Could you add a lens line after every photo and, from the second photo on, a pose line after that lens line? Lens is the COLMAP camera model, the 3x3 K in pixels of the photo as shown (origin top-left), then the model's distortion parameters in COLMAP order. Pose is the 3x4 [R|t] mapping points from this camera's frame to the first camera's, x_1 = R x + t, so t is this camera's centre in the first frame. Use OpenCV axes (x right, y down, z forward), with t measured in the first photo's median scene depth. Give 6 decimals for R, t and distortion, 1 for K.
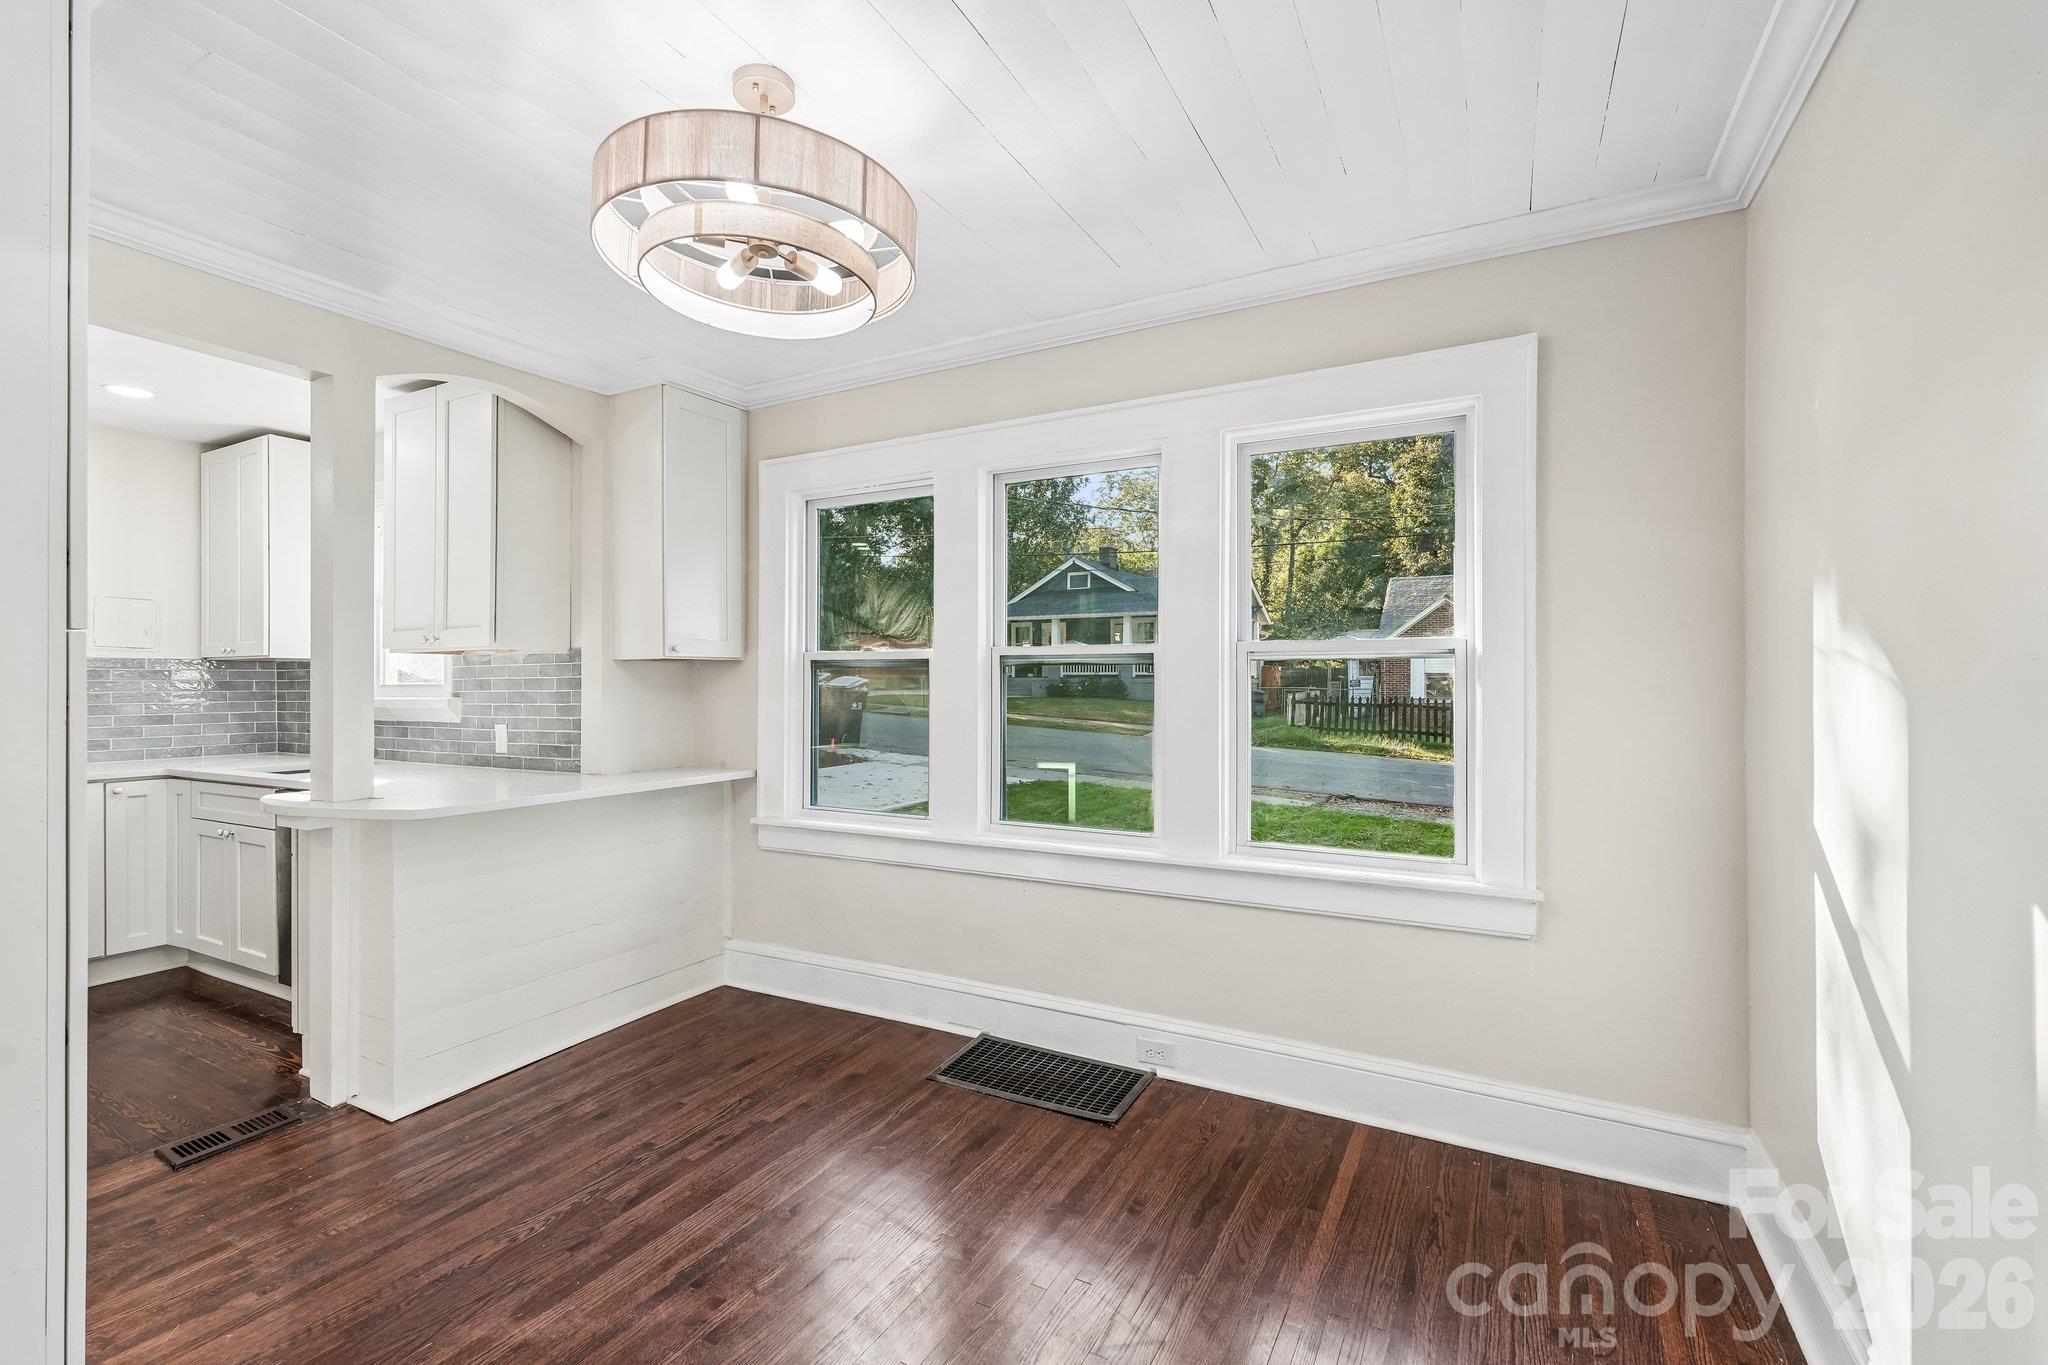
lens RADIAL K [[883.2, 0, 1028.1], [0, 883.2, 681.0], [0, 0, 1]] dist [-0.003527, -0.000322]
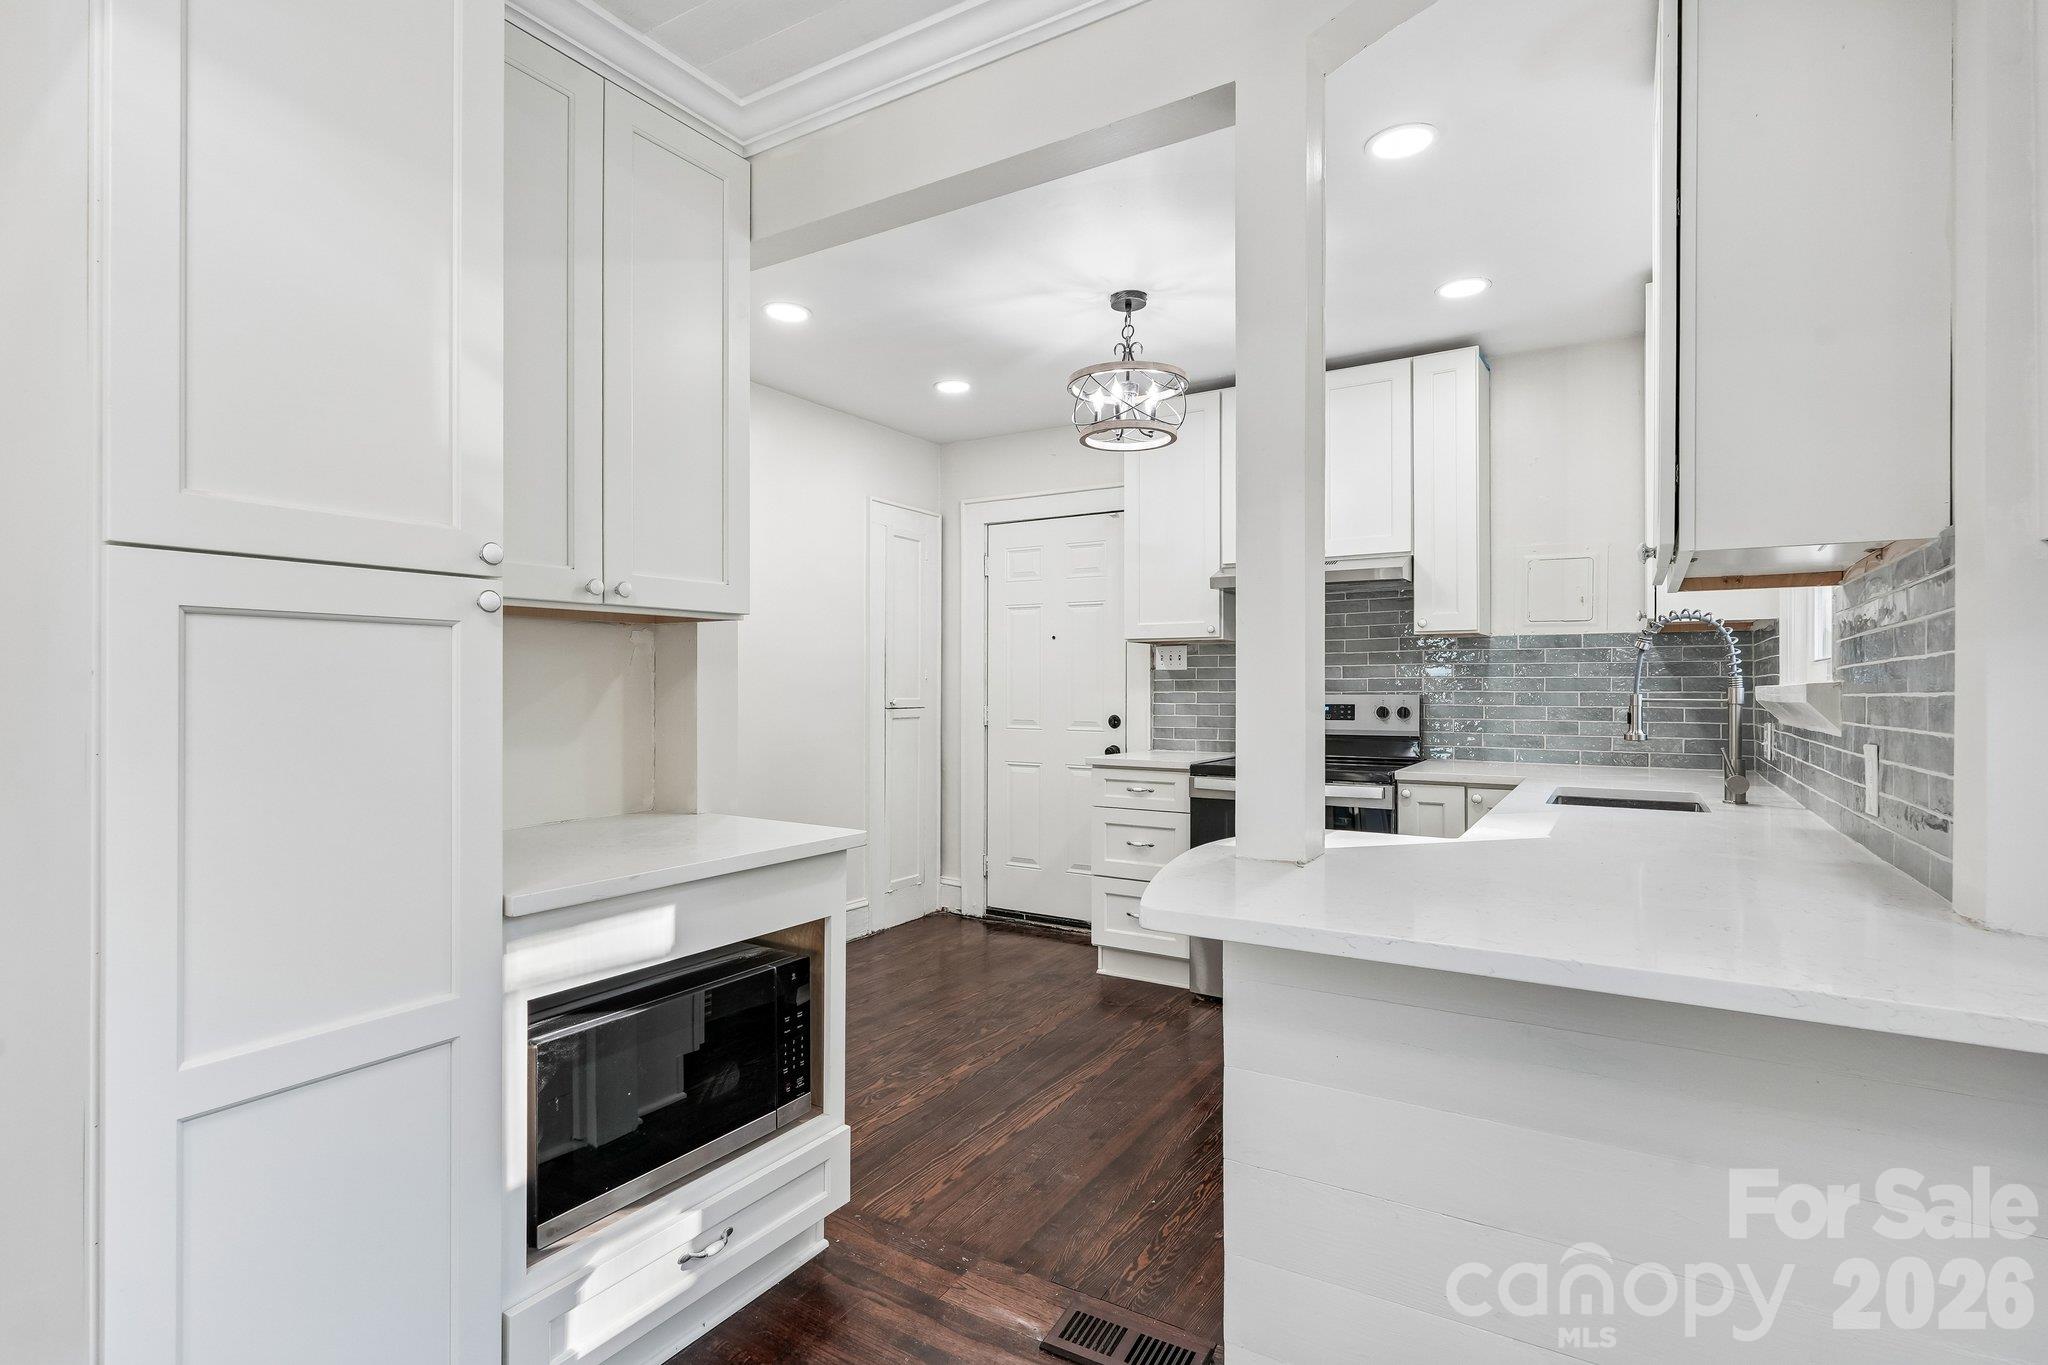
lens RADIAL K [[994.5, 0, 1024.0], [0, 994.5, 682.5], [0, 0, 1]] dist [0.002434, 0.000093]
pose [[-0.057483, -0.000652, -0.998346, -0.119227], [-0.000255, 1.000000, -0.000638, 0.020542], [0.998346, 0.000218, -0.057483, 0.651018]]
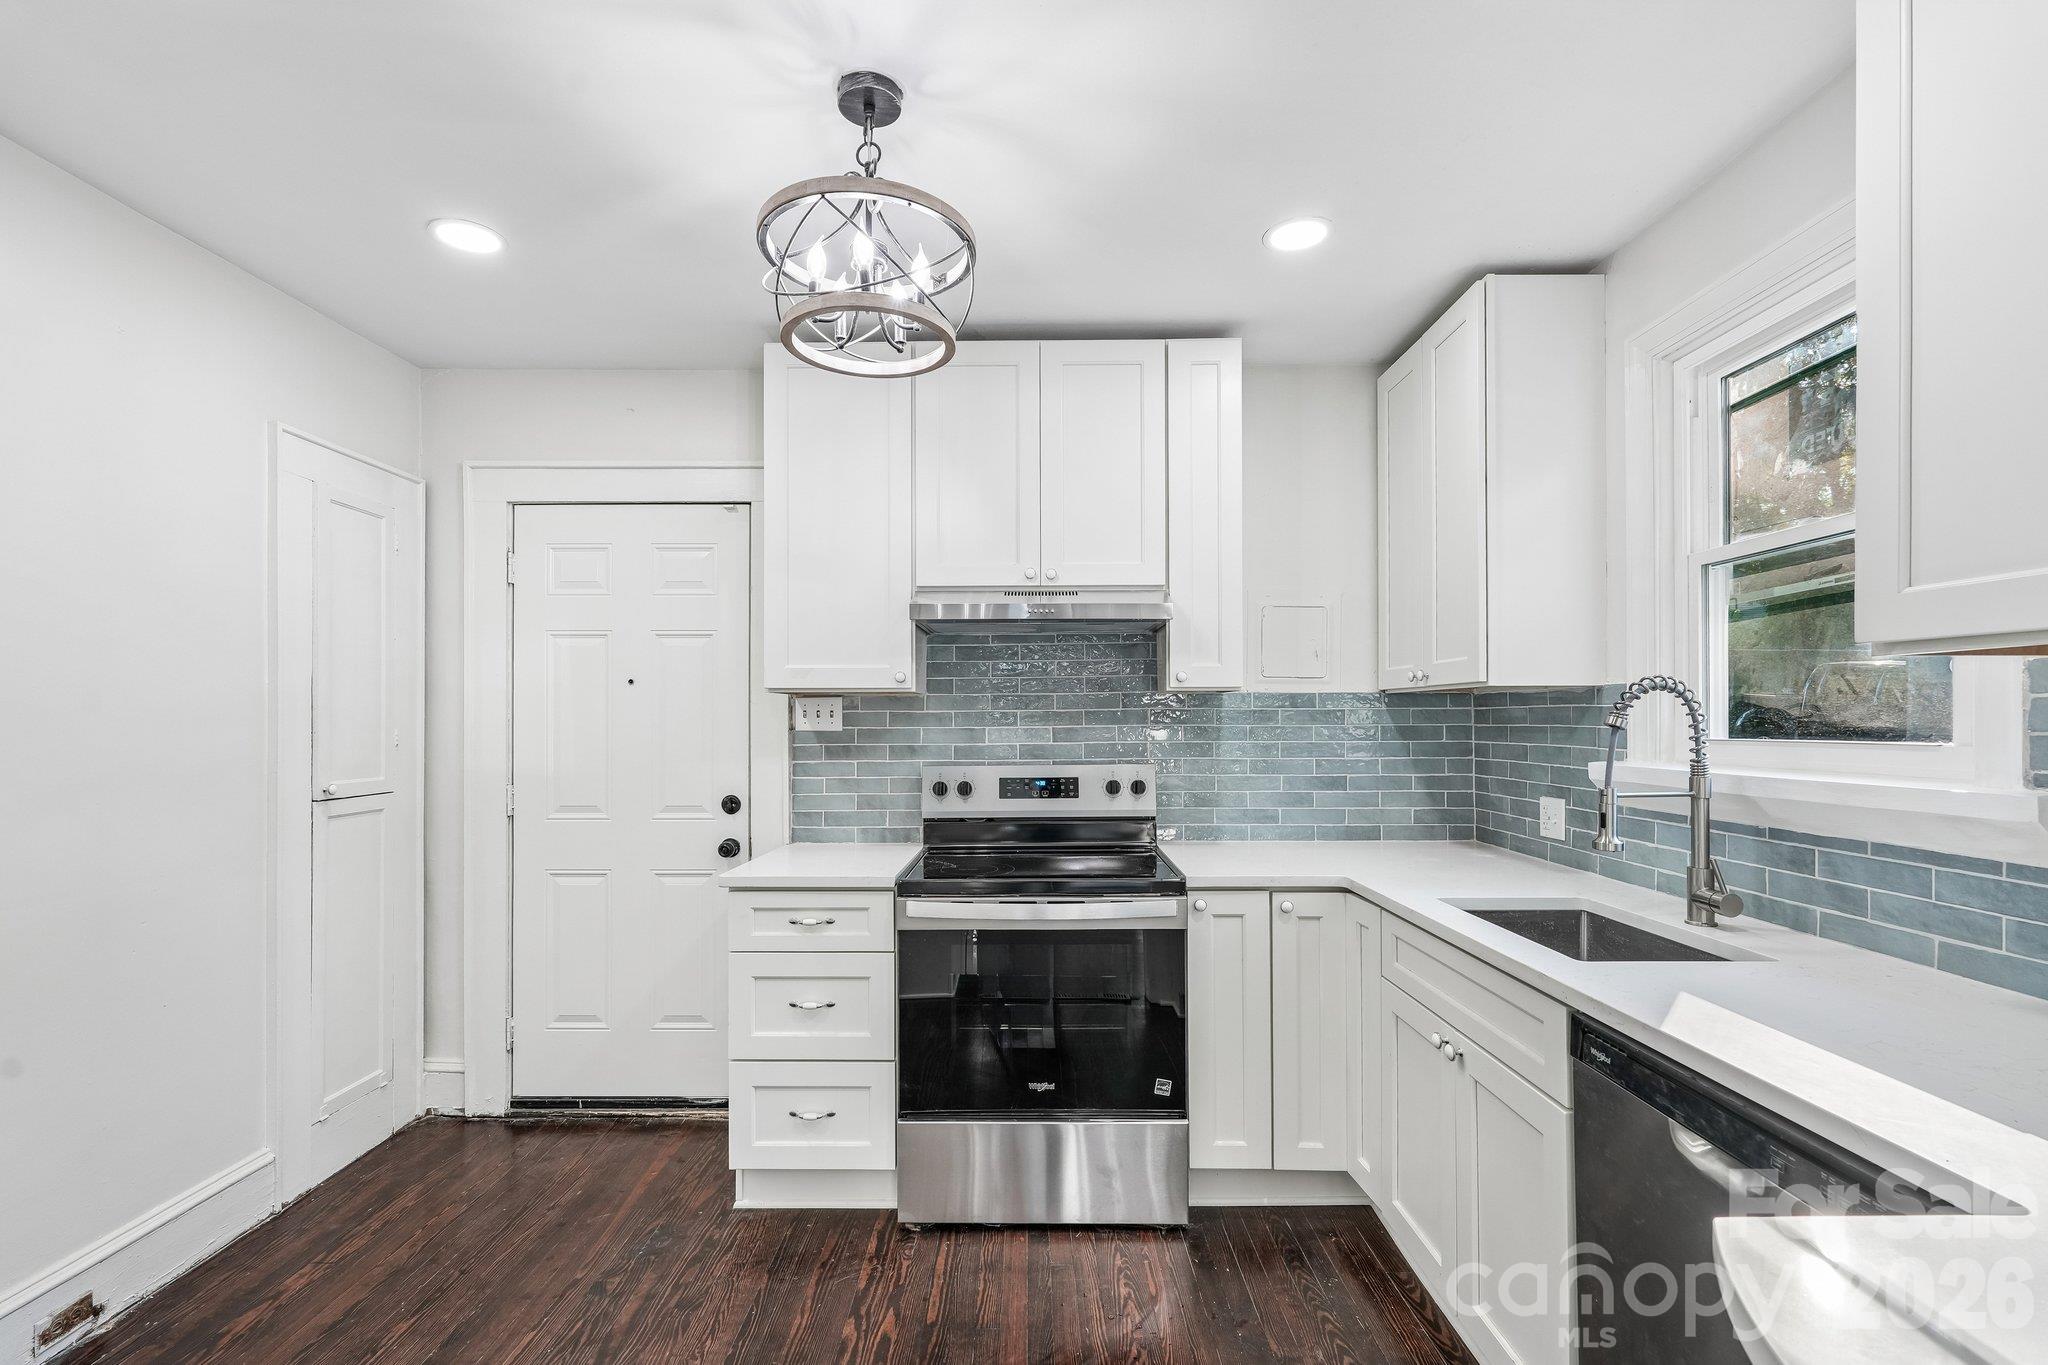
lens RADIAL K [[896.3, 0, 1030.9], [0, 896.3, 712.7], [0, 0, 1]] dist [0.001567, 0.000207]
pose [[0.469117, -0.002741, -0.883132, -0.569912], [0.001575, 0.999996, -0.002267, -0.010284], [0.883135, -0.000327, 0.469120, 0.553432]]
